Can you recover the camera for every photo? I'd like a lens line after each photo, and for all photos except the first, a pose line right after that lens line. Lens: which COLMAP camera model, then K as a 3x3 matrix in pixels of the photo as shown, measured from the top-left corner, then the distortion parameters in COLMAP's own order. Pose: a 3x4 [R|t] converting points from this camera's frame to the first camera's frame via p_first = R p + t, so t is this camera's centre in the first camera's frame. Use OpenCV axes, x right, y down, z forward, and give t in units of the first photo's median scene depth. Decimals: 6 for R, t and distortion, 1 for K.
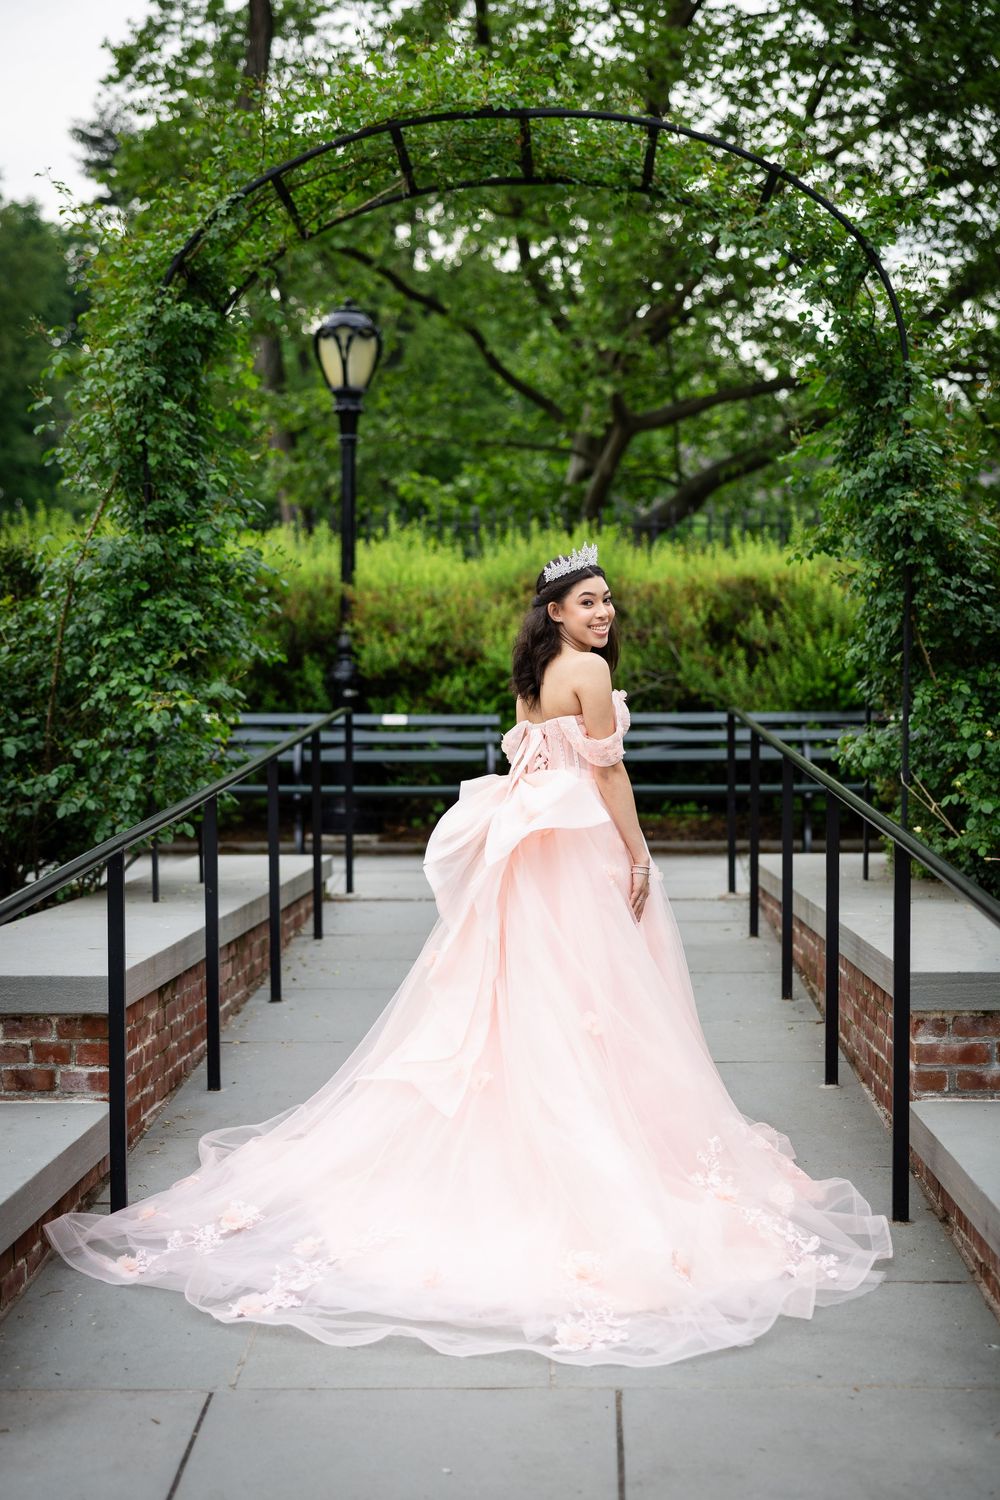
lens RADIAL K [[2571.2, 0, 500.0], [0, 2571.2, 750.0], [0, 0, 1]] dist [-0.022373, 0.113014]
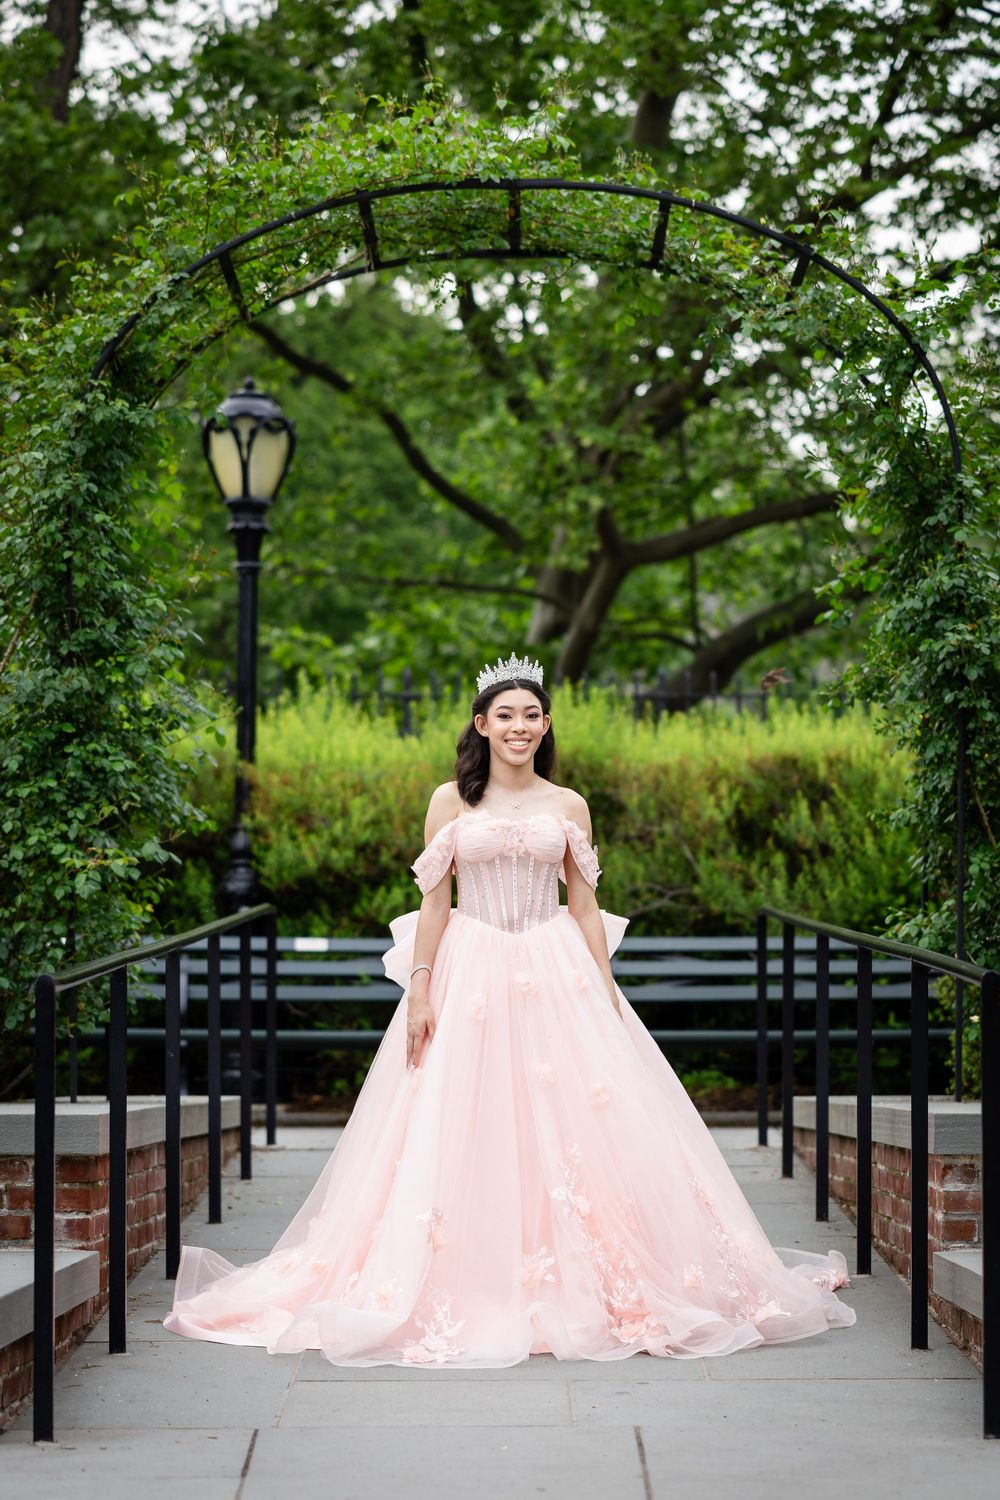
lens RADIAL K [[4783.1, 0, 500.0], [0, 4783.1, 750.0], [0, 0, 1]] dist [-0.062525, -0.687846]
pose [[0.999593, 0.006561, 0.027765, -0.029369], [-0.004098, 0.996127, -0.087830, 0.061516], [-0.028234, 0.087680, 0.995749, -0.435465]]
